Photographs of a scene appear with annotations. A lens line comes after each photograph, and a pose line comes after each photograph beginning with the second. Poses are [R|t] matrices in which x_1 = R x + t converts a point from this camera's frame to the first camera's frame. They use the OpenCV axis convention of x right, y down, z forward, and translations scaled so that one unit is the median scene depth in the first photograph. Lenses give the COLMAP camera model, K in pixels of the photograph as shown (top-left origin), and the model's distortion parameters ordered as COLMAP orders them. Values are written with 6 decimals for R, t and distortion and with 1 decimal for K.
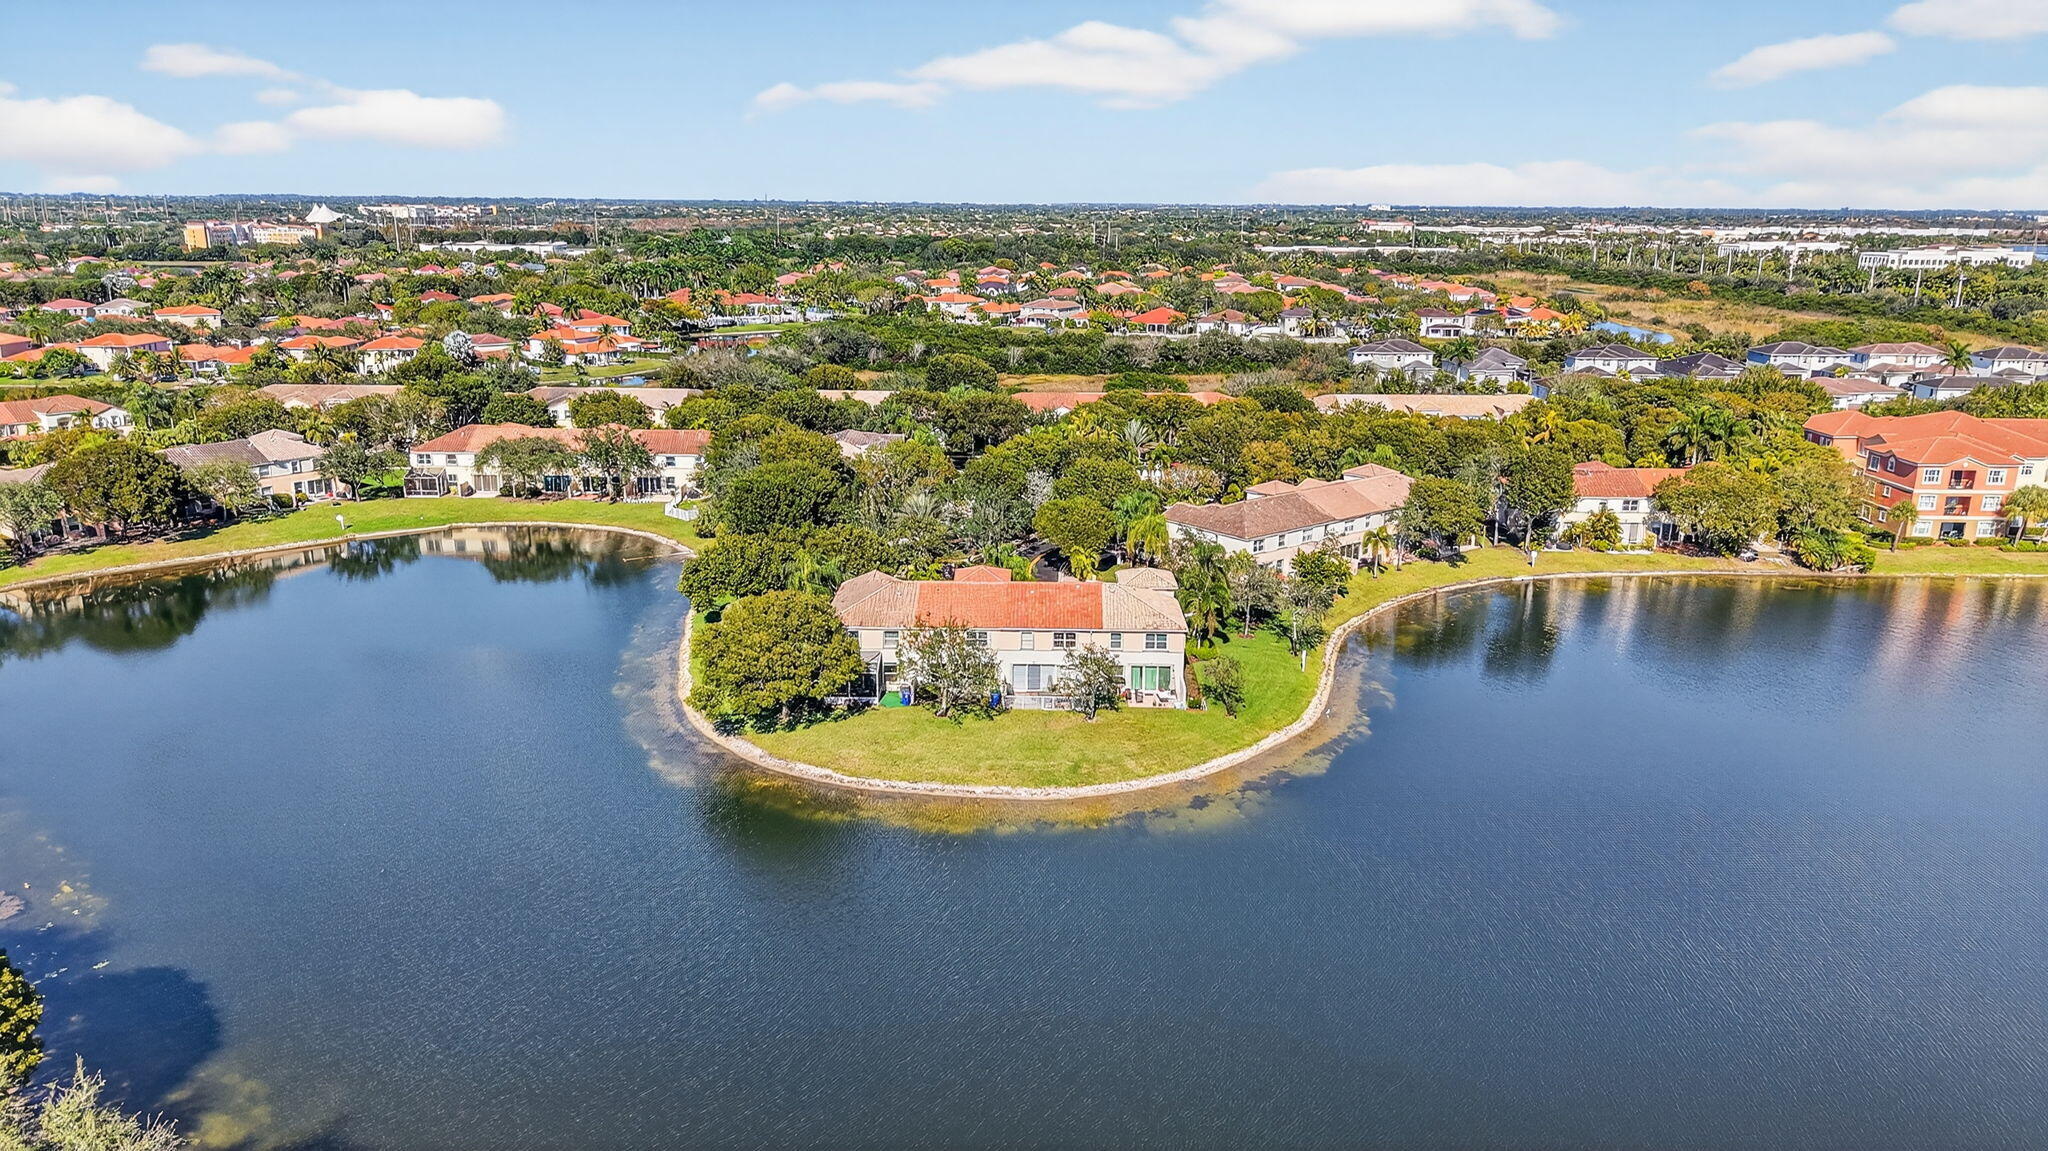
lens RADIAL K [[1361.3, 0, 1024.9], [0, 1361.3, 566.8], [0, 0, 1]] dist [-0.000746, -0.009855]
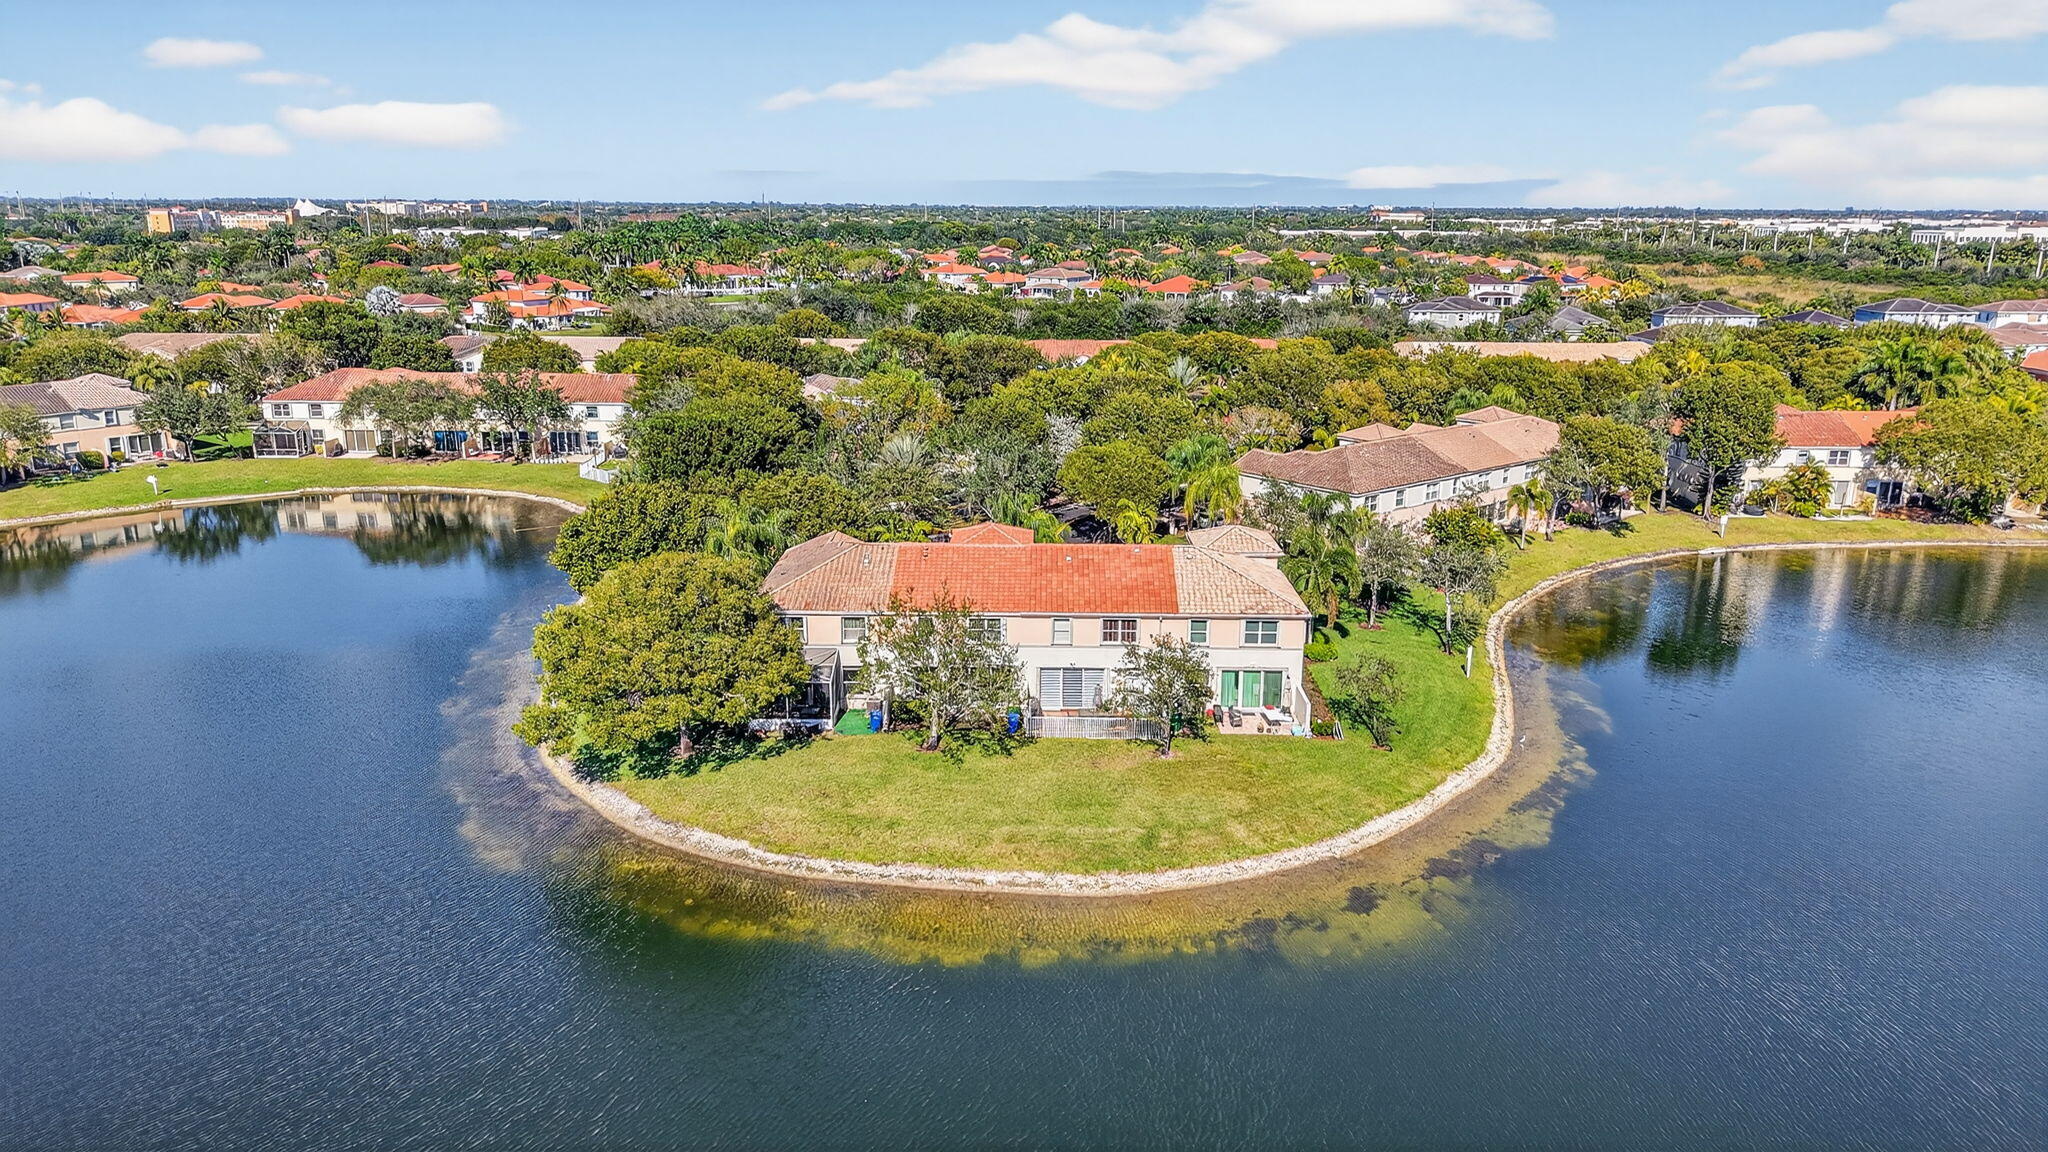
lens RADIAL K [[1361.3, 0, 1032.3], [0, 1361.3, 571.6], [0, 0, 1]] dist [-0.000746, -0.009855]
pose [[0.999984, -0.002073, 0.005320, -0.010815], [0.002069, 0.999998, 0.000727, 0.016942], [-0.005322, -0.000716, 0.999986, 0.235897]]
